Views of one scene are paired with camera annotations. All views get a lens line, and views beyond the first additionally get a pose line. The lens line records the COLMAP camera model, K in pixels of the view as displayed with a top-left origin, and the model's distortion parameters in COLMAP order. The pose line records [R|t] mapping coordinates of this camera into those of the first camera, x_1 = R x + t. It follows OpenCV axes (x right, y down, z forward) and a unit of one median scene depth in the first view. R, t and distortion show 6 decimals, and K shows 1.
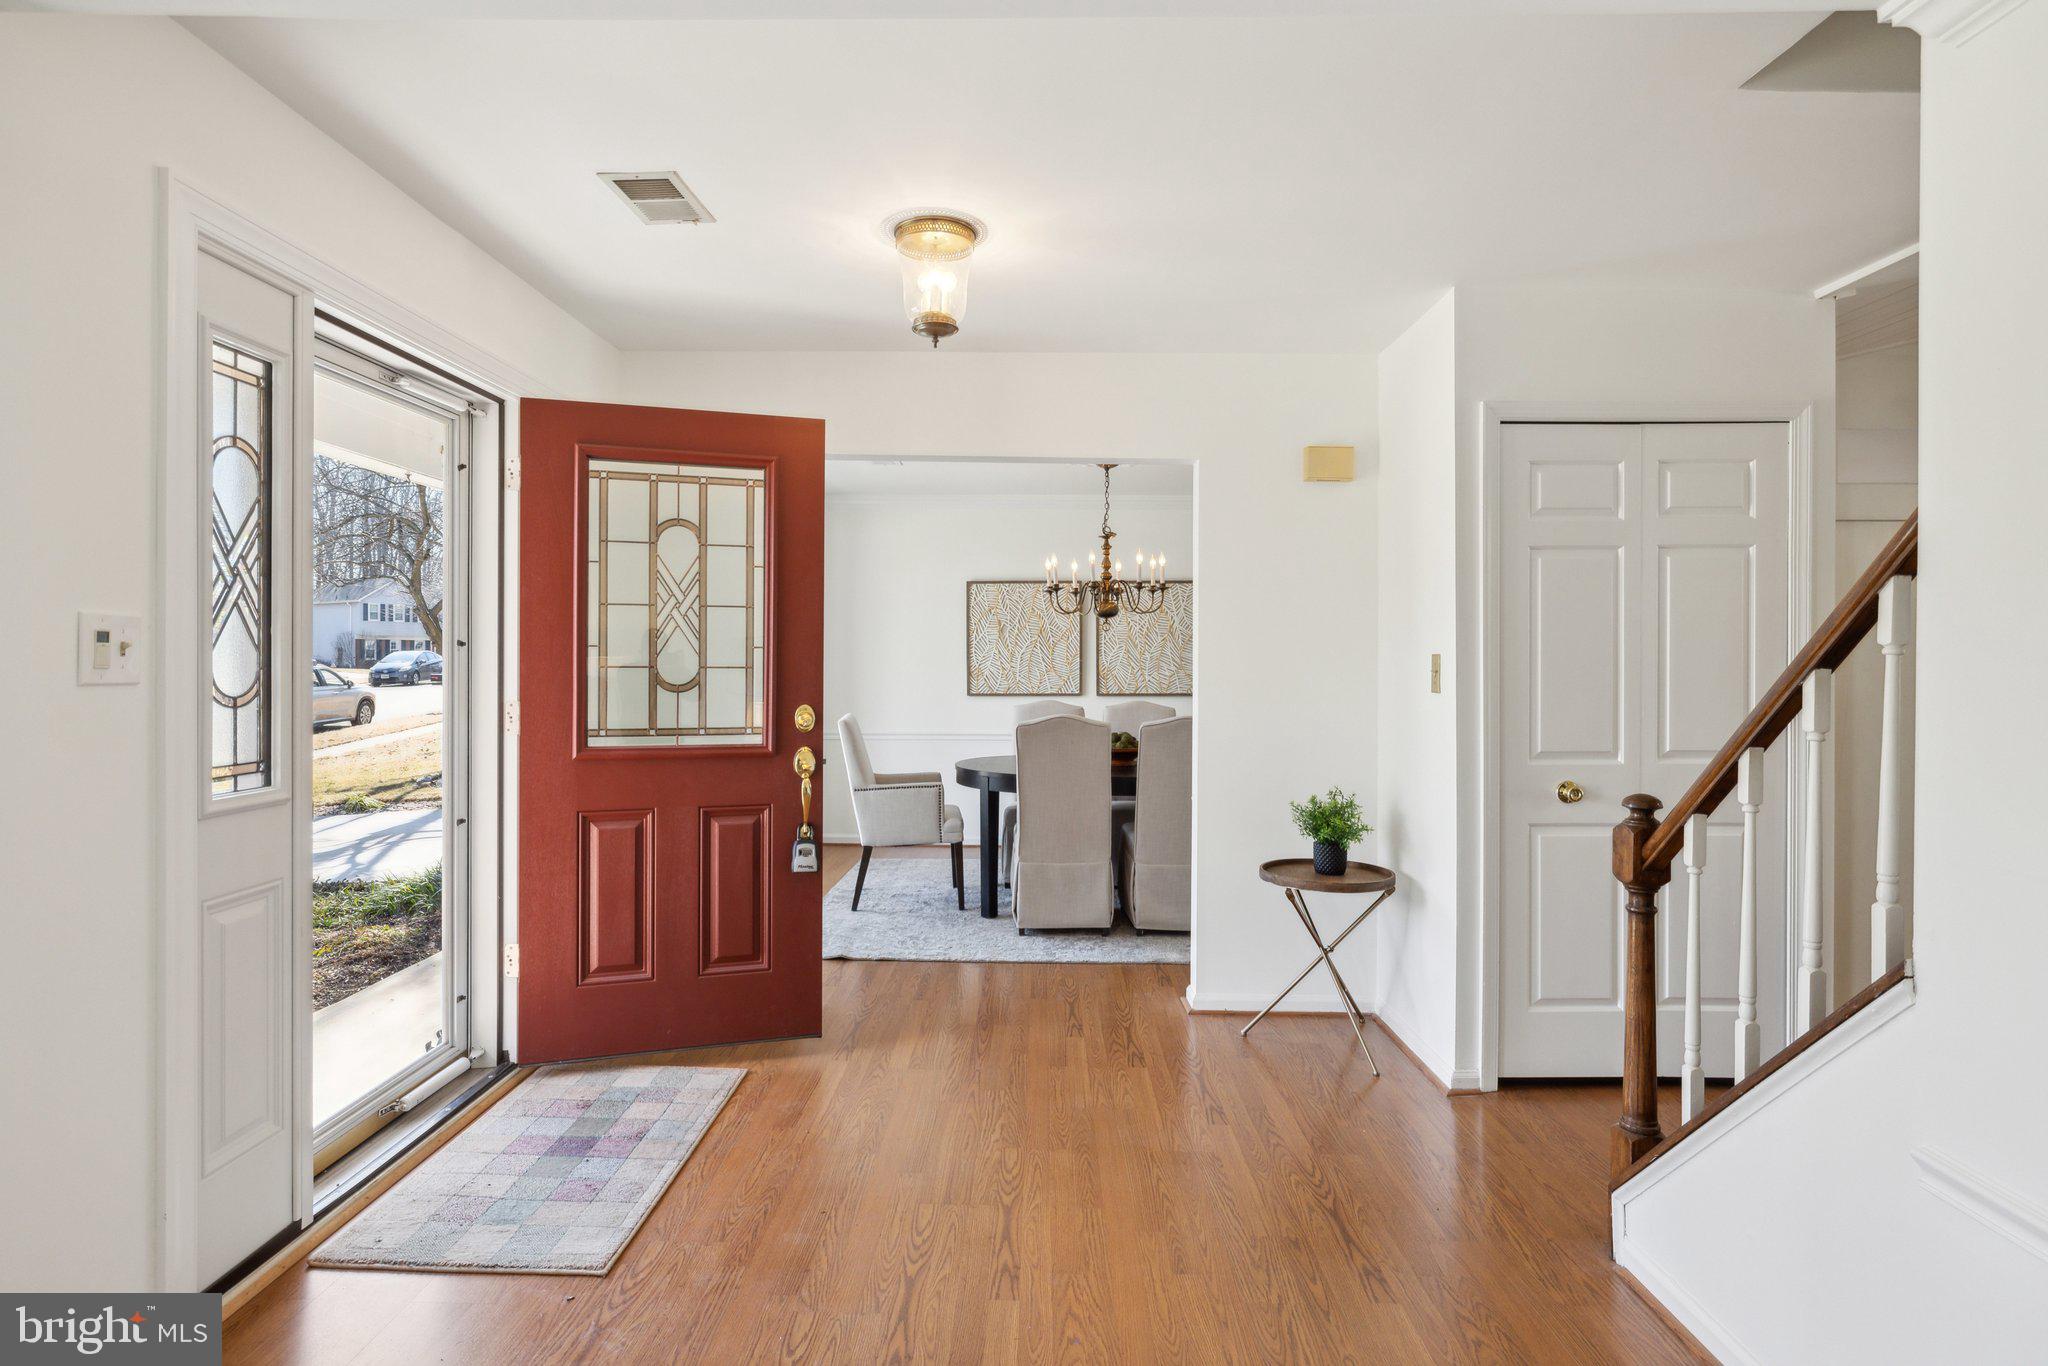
lens RADIAL K [[1046.6, 0, 1030.1], [0, 1046.6, 667.7], [0, 0, 1]] dist [-0.000343, 0.000172]
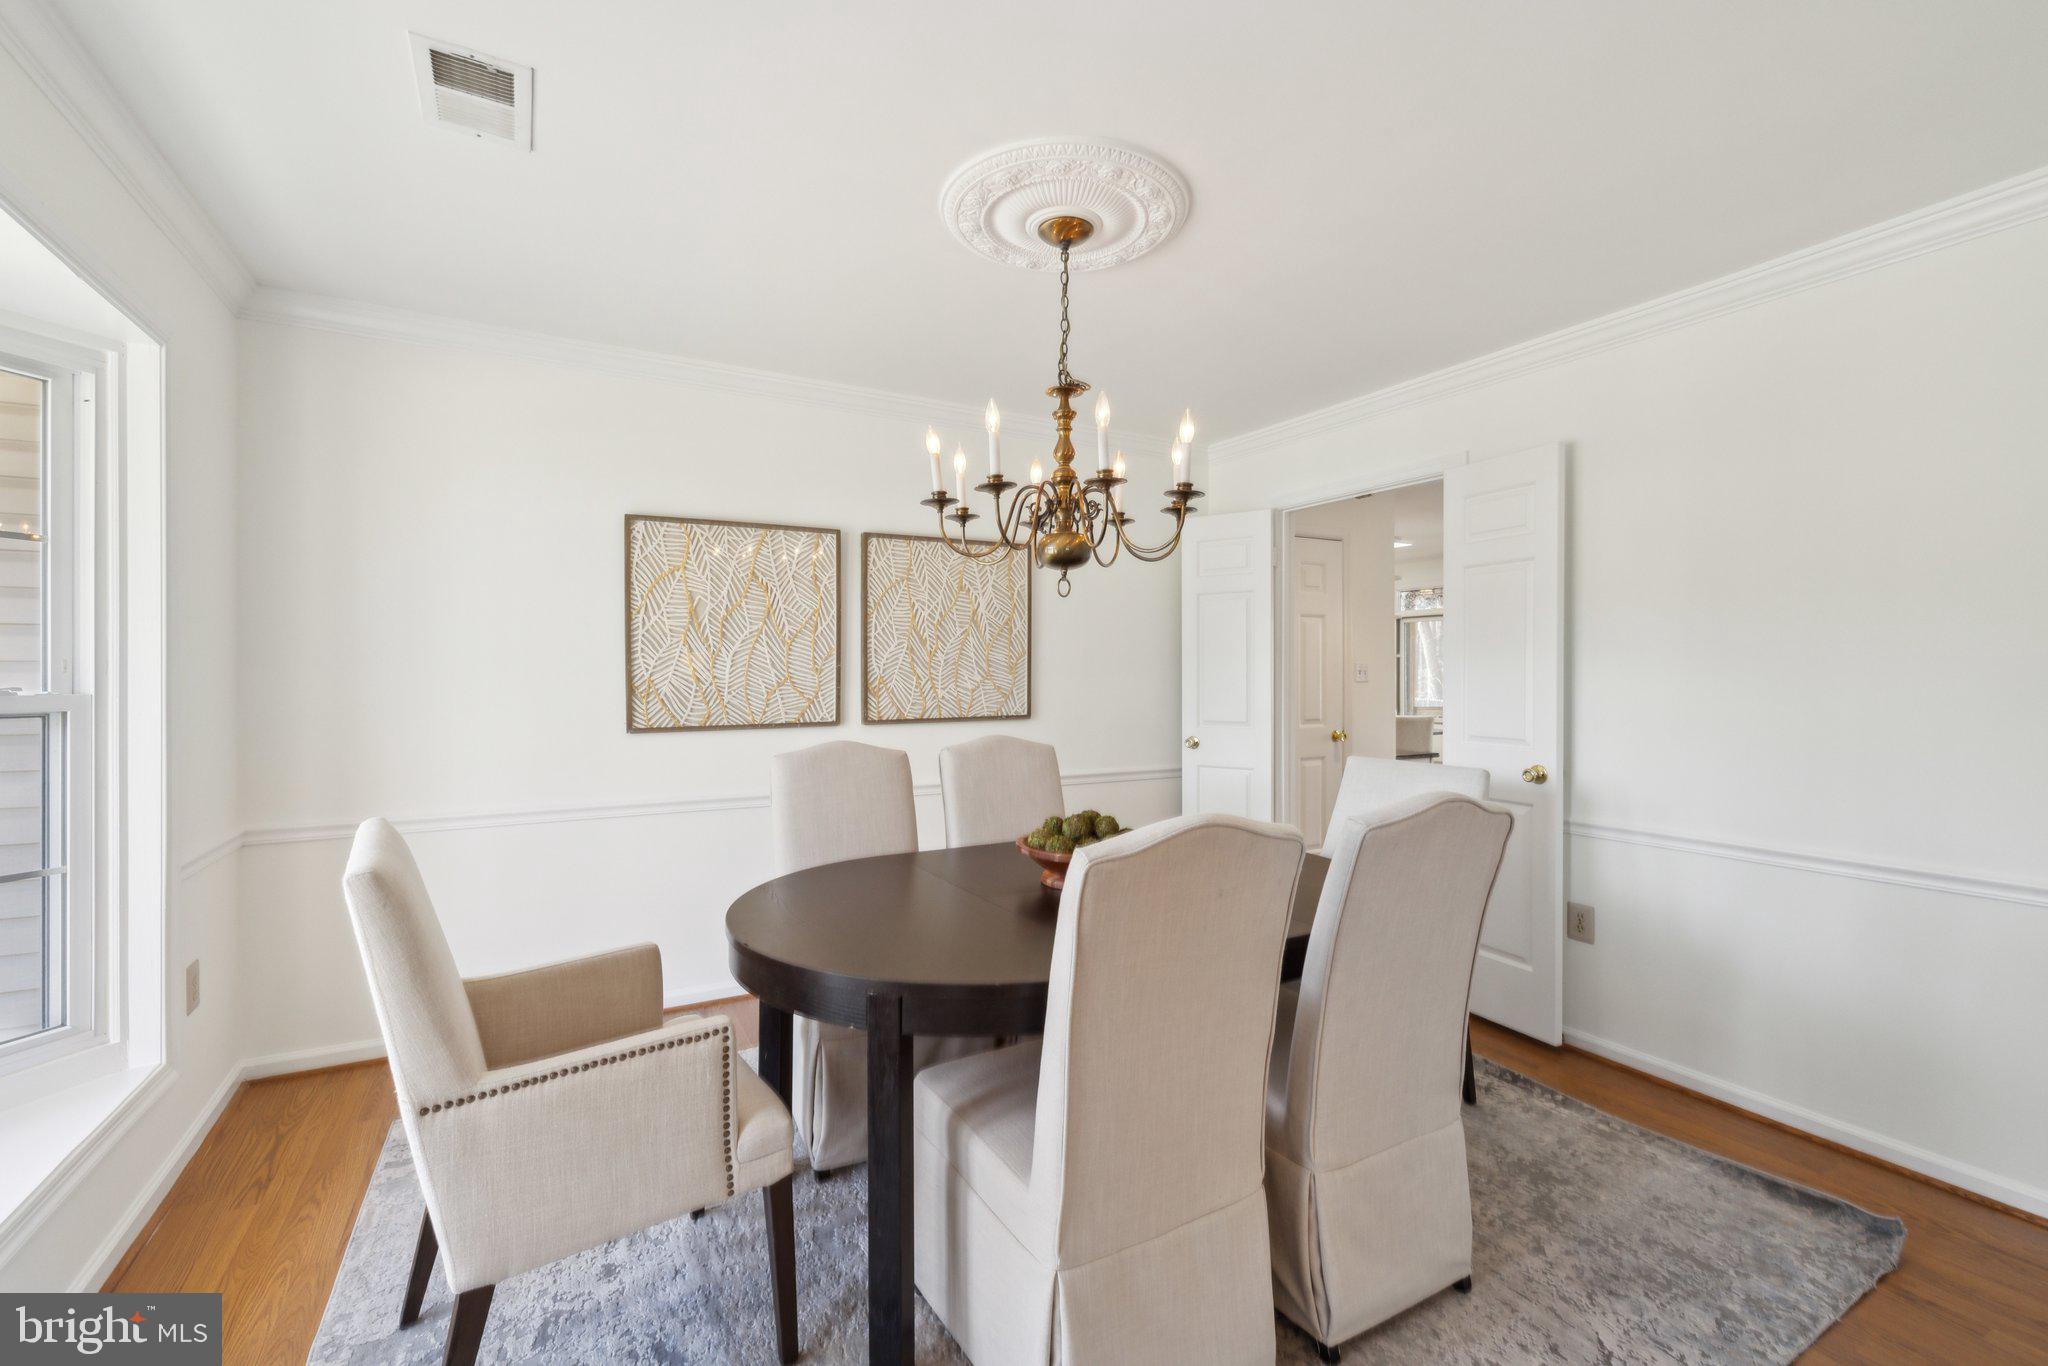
lens RADIAL K [[893.9, 0, 1055.2], [0, 893.9, 677.0], [0, 0, 1]] dist [0.004393, 0.000918]
pose [[0.864334, -0.007532, 0.502862, -0.099995], [0.008815, 0.999961, -0.000173, 0.000994], [-0.502841, 0.004582, 0.864367, 0.503016]]
